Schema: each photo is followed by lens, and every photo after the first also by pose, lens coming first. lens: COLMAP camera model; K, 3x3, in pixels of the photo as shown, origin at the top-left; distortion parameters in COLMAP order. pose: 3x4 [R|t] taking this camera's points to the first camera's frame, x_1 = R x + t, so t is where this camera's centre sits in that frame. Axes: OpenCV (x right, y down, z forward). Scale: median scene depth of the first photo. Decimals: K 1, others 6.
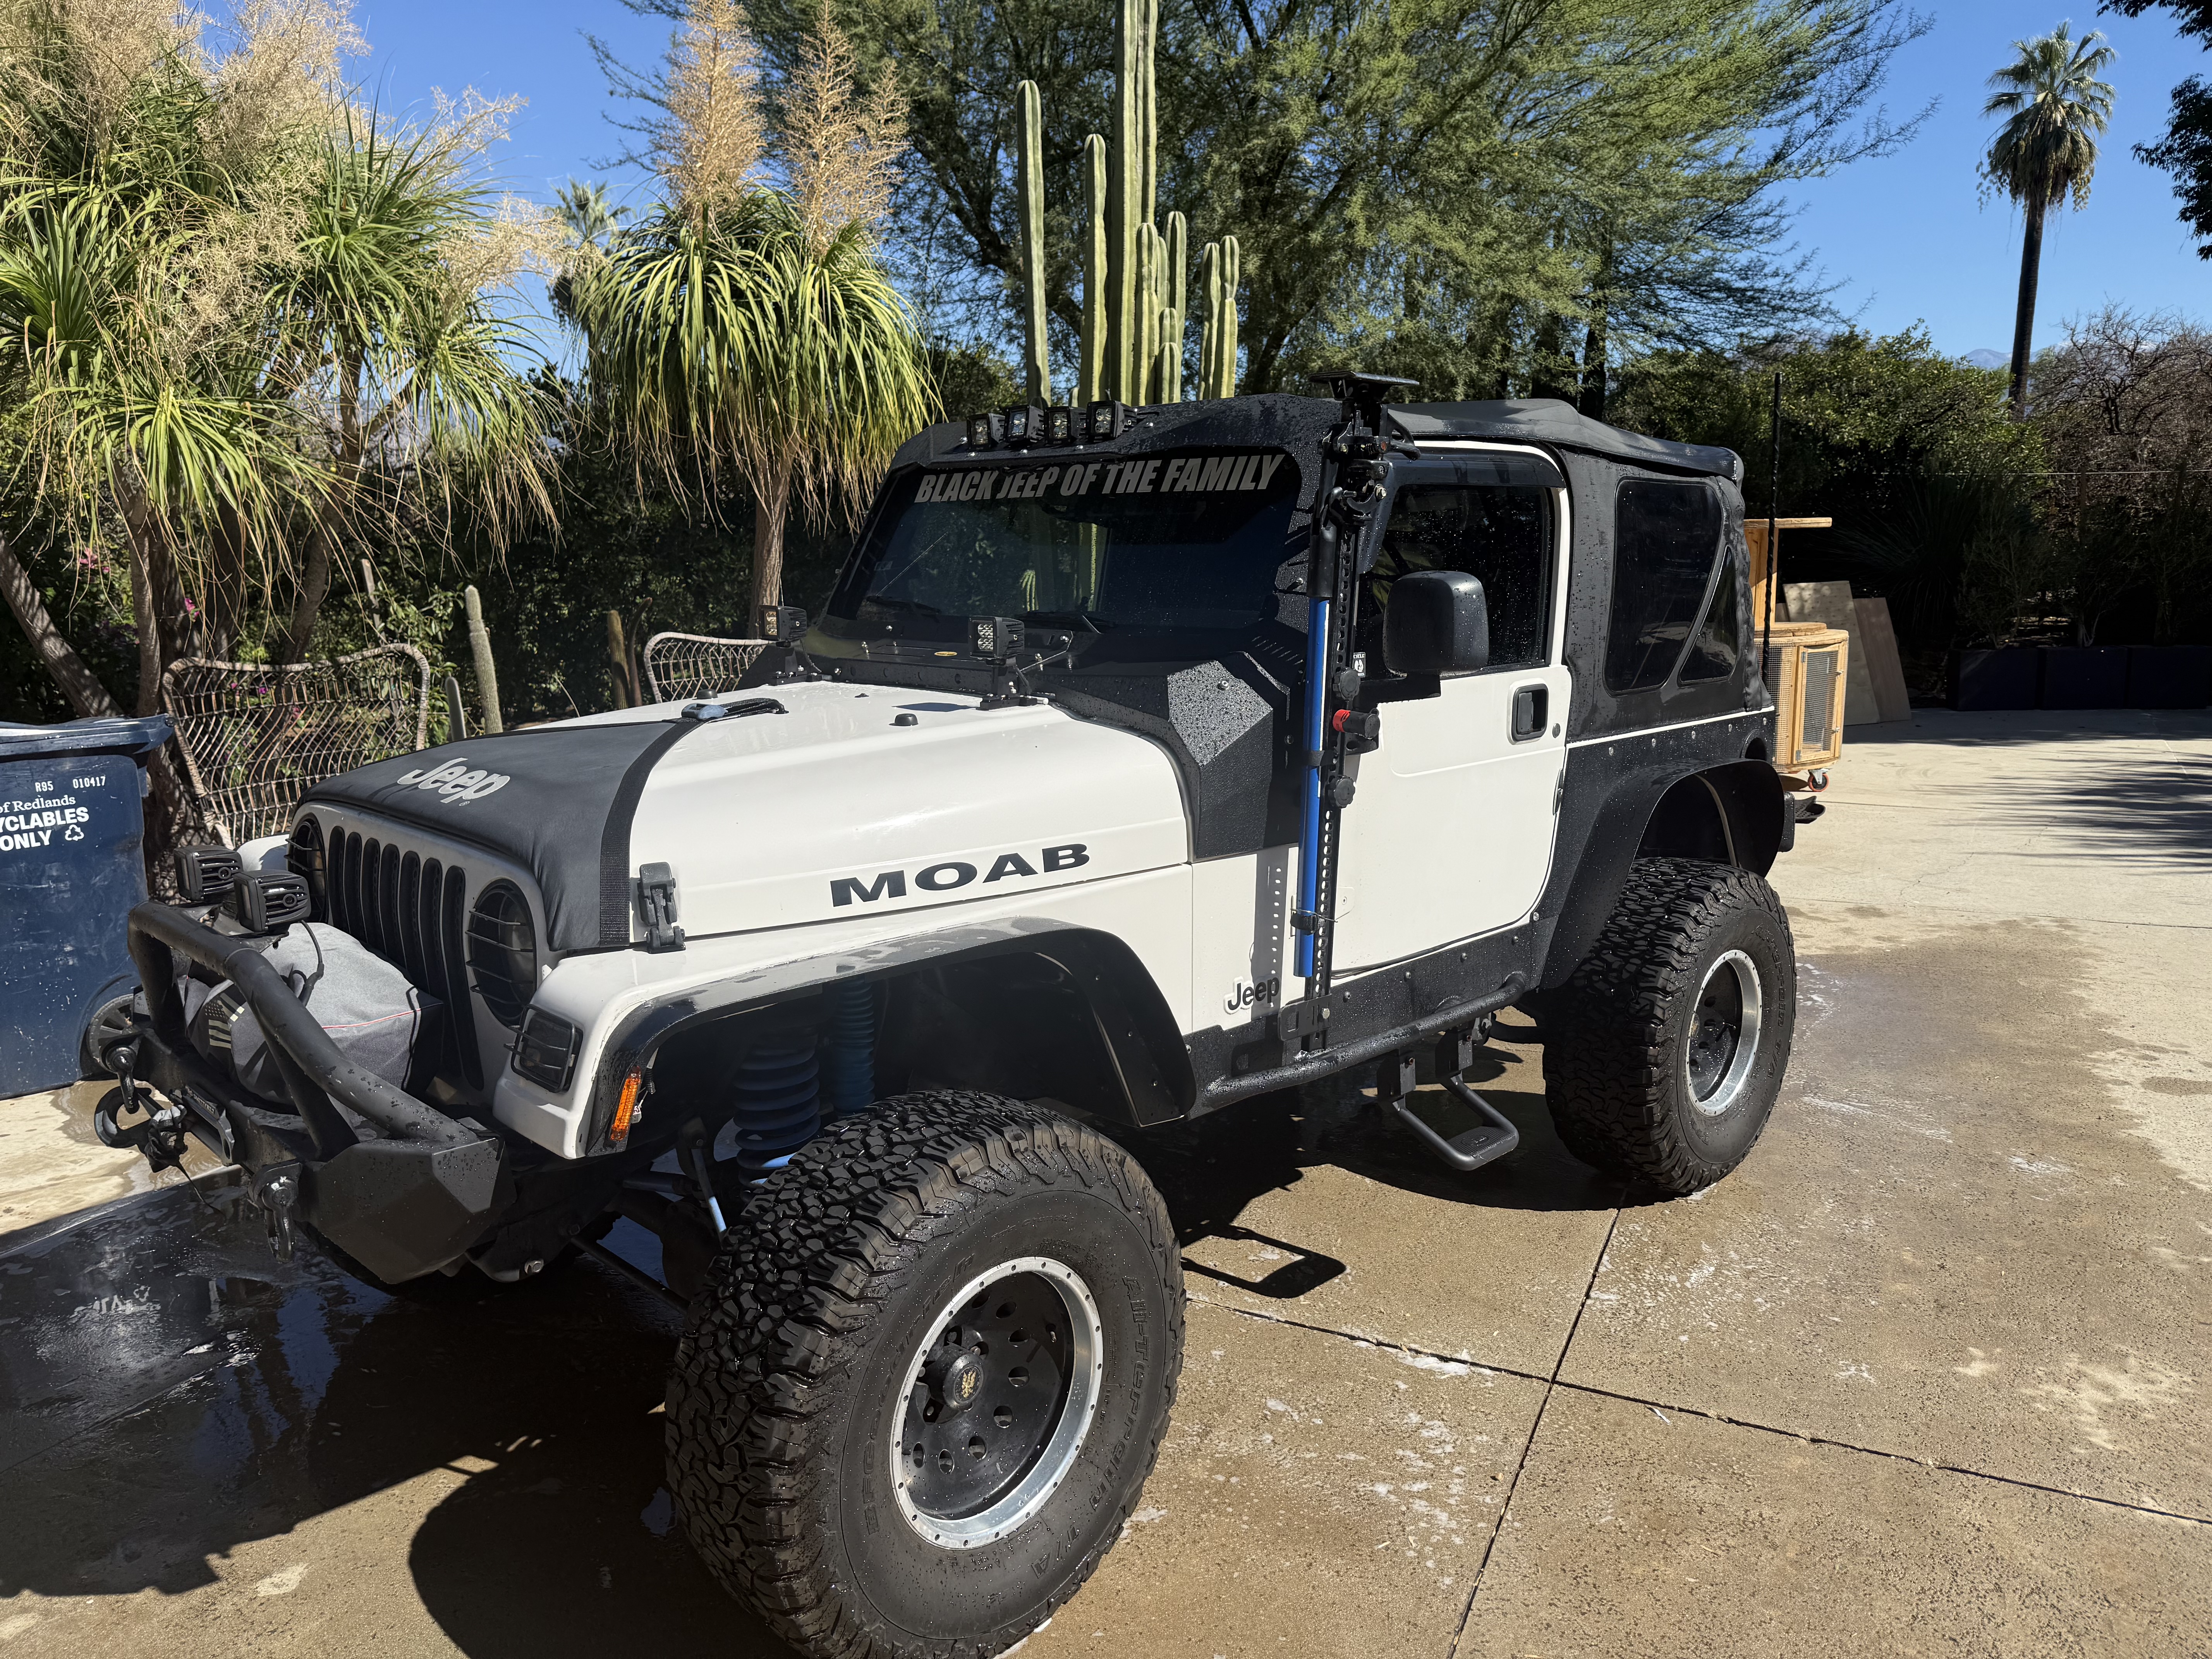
lens RADIAL K [[1502.4, 0, 1116.8], [0, 1502.4, 847.7], [0, 0, 1]] dist [0.024038, -0.026107]
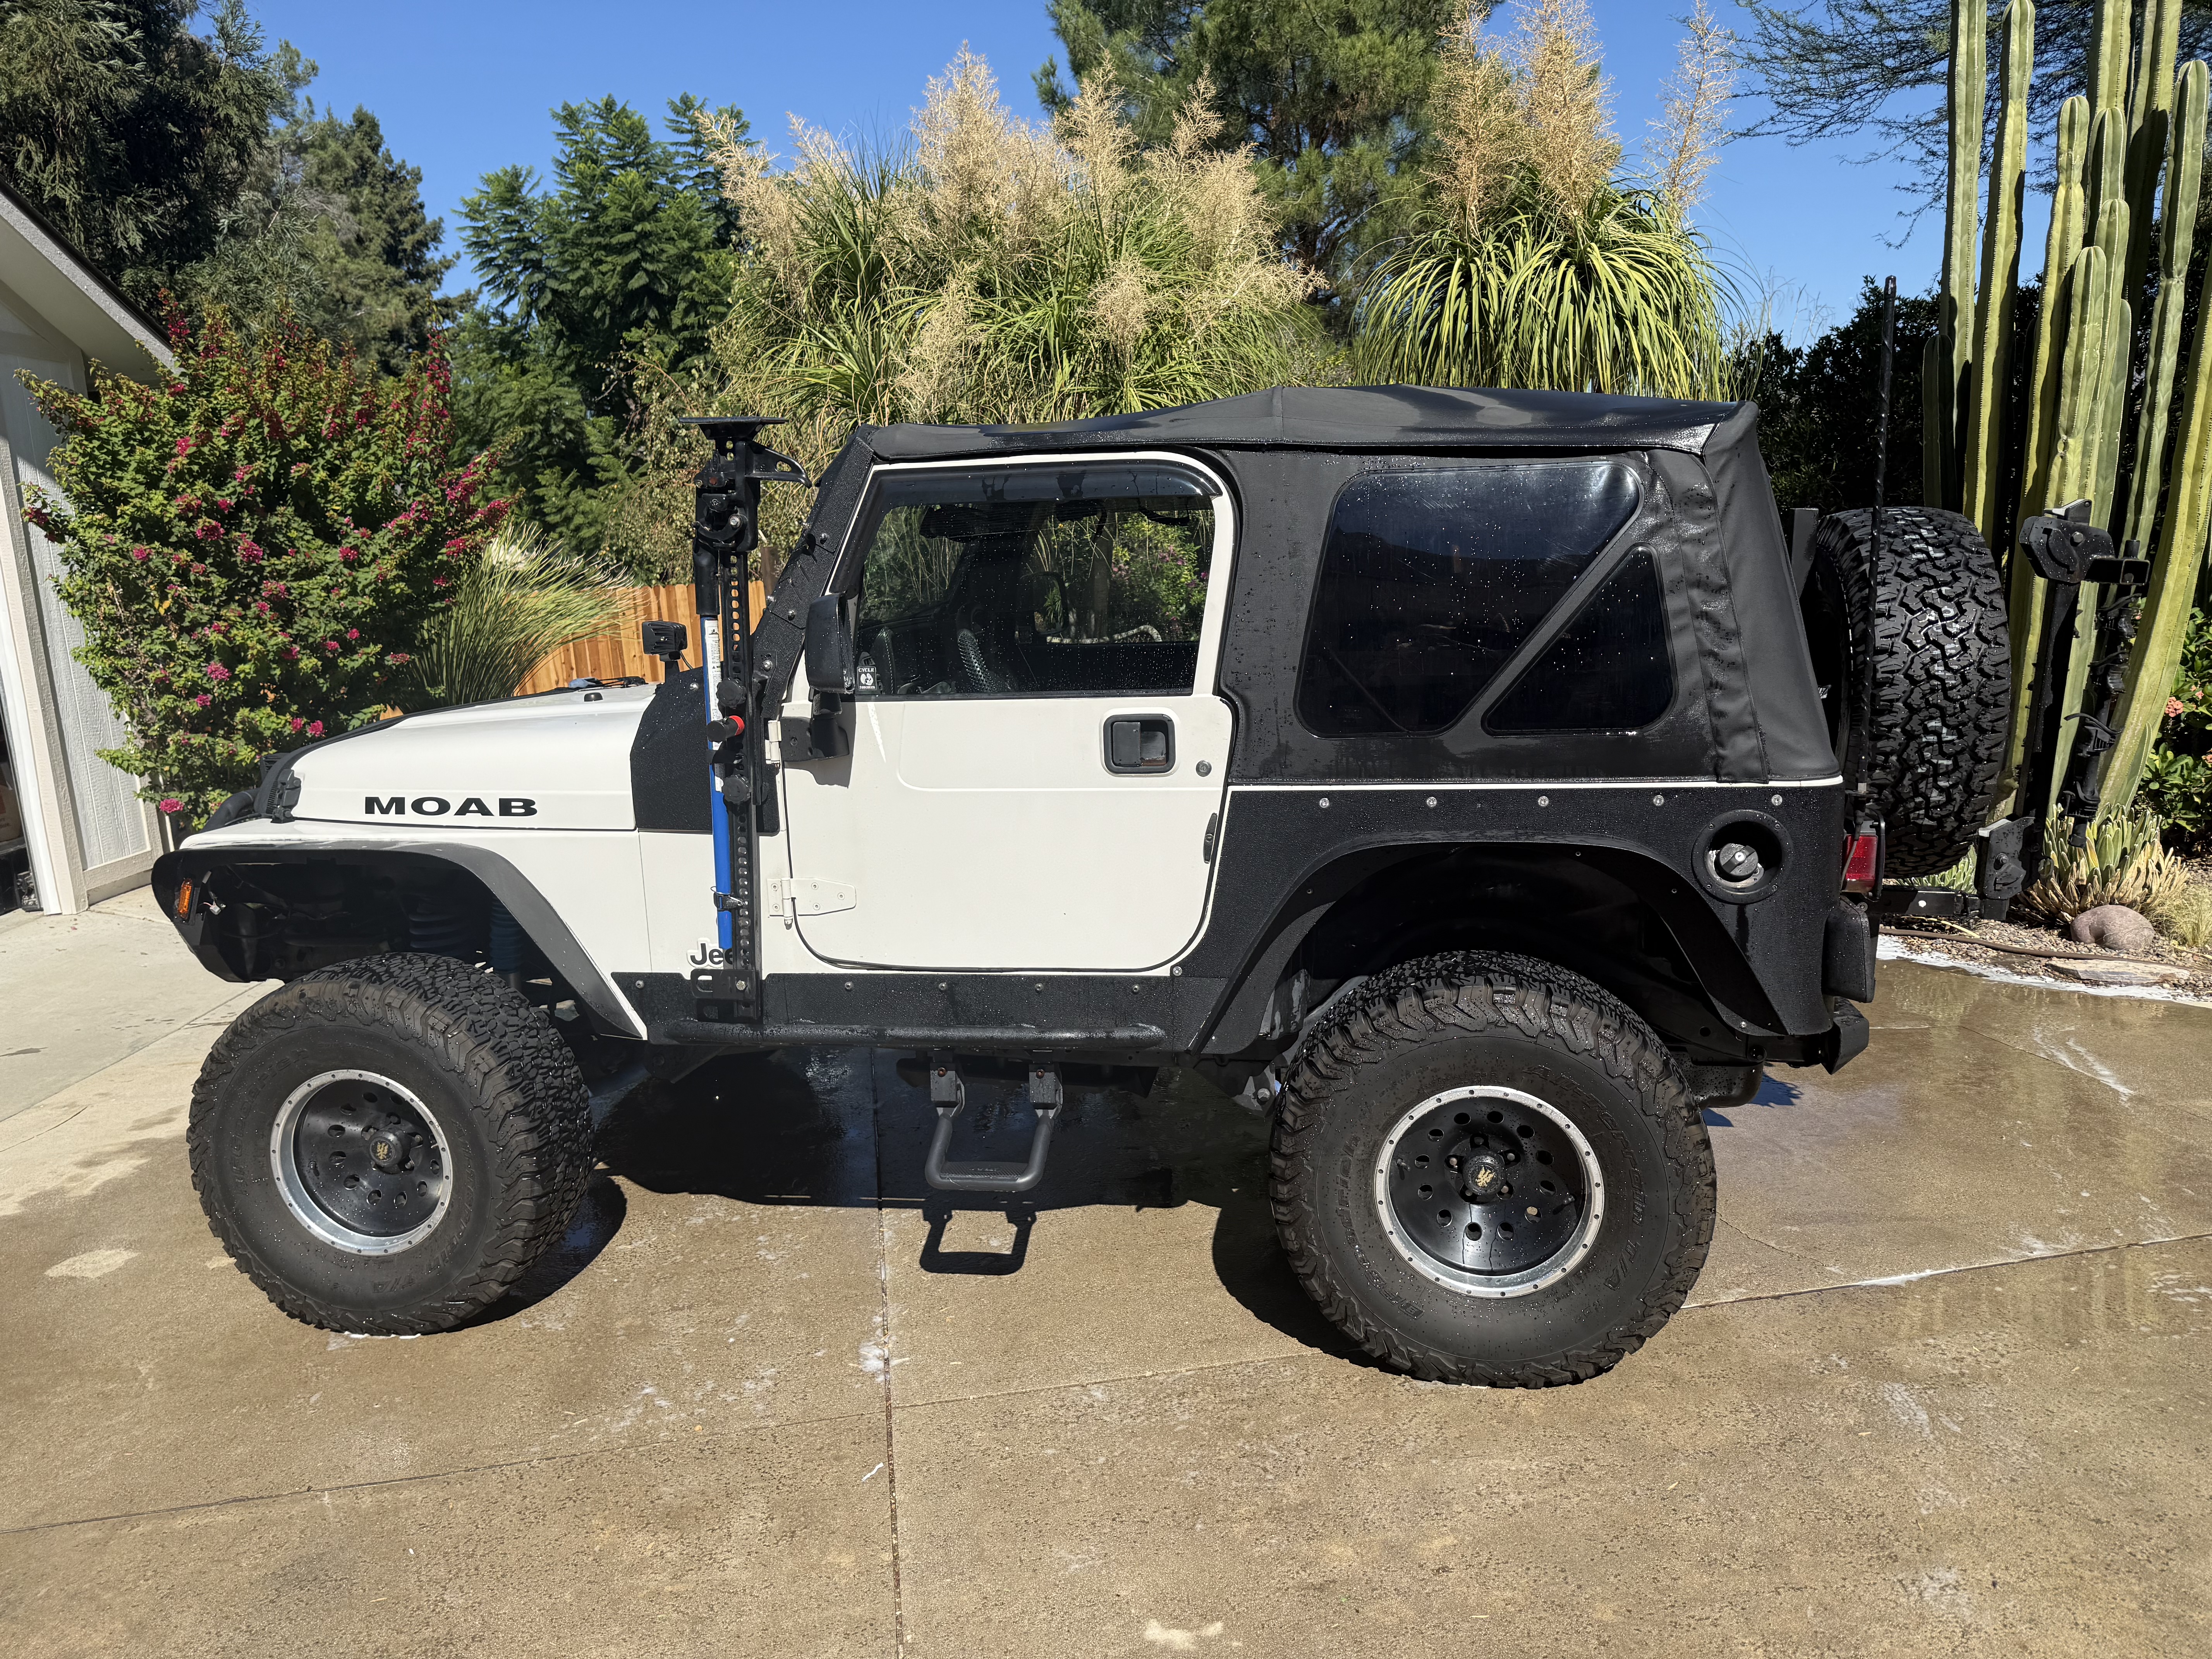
lens RADIAL K [[1502.4, 0, 1116.8], [0, 1502.4, 847.7], [0, 0, 1]] dist [0.024038, -0.026107]
pose [[0.627603, 0.146321, -0.764660, 1.173932], [-0.131113, 0.988016, 0.081449, -0.121074], [0.767414, 0.049140, 0.639266, 0.497739]]
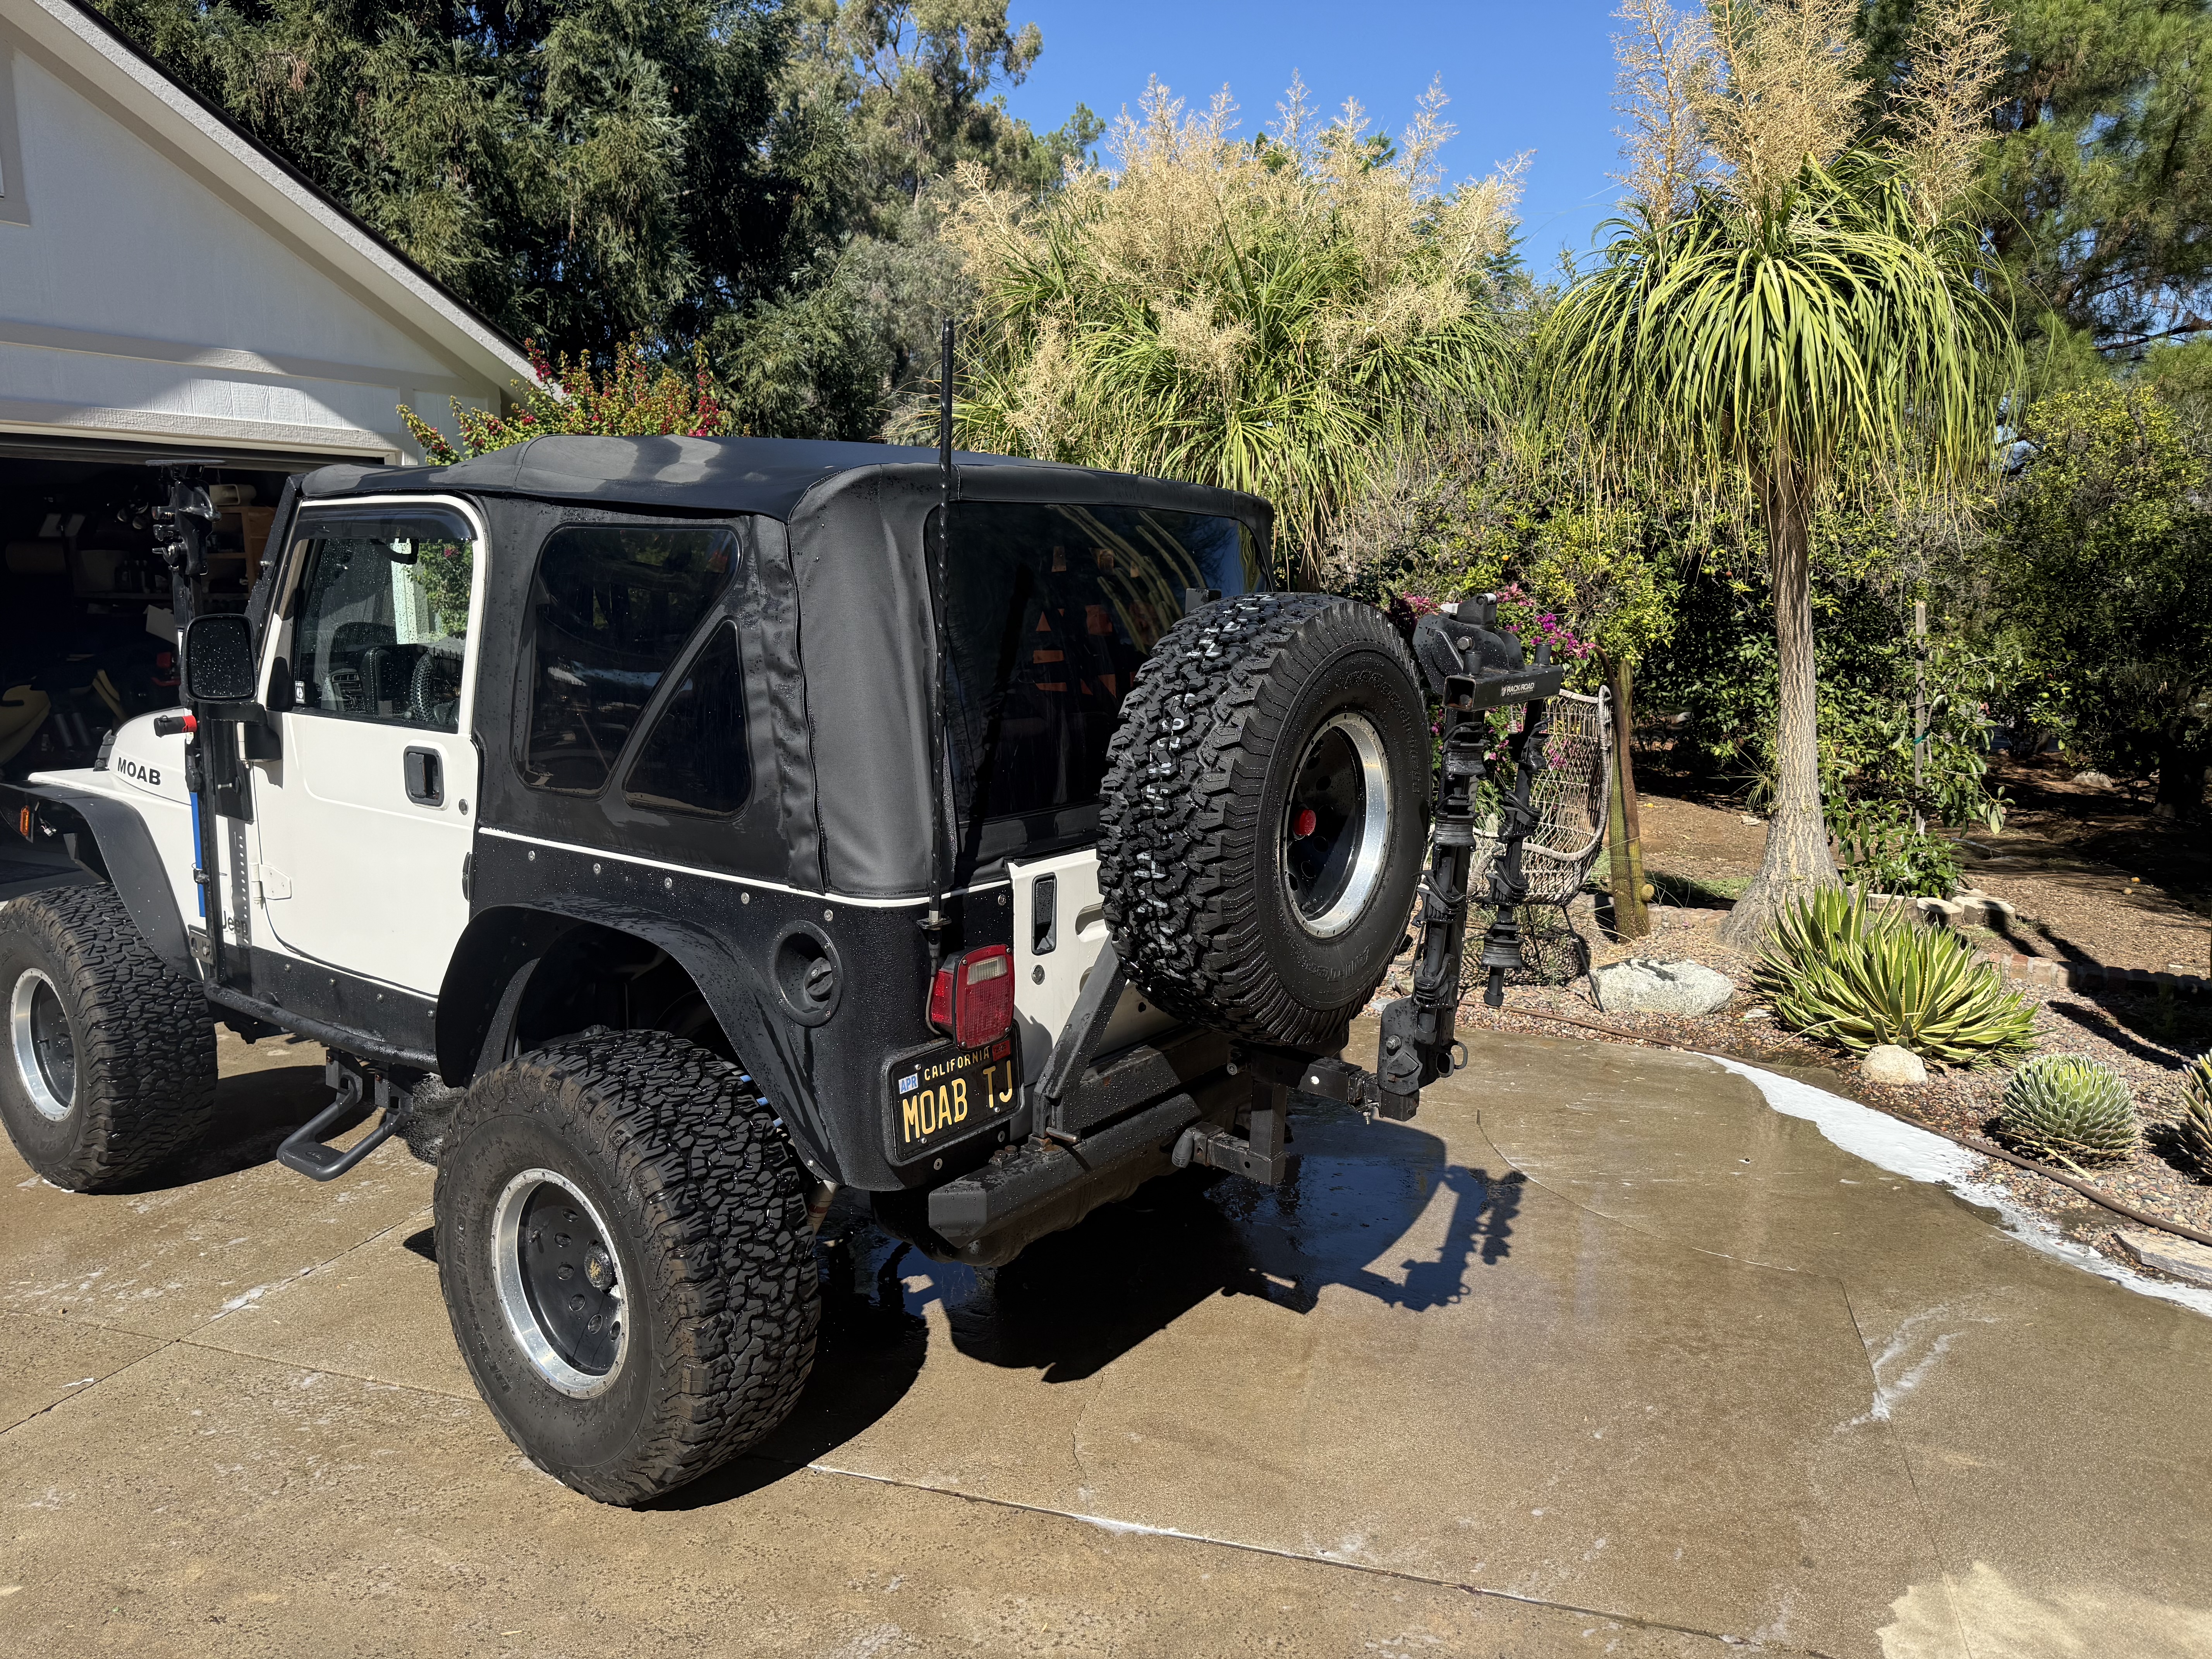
lens RADIAL K [[1515.1, 0, 1106.0], [0, 1515.1, 829.5], [0, 0, 1]] dist [0.023913, -0.030494]
pose [[0.209487, 0.181197, -0.960876, 1.564284], [-0.210695, 0.967961, 0.136598, -0.338241], [0.954842, 0.173836, 0.240952, 1.433495]]
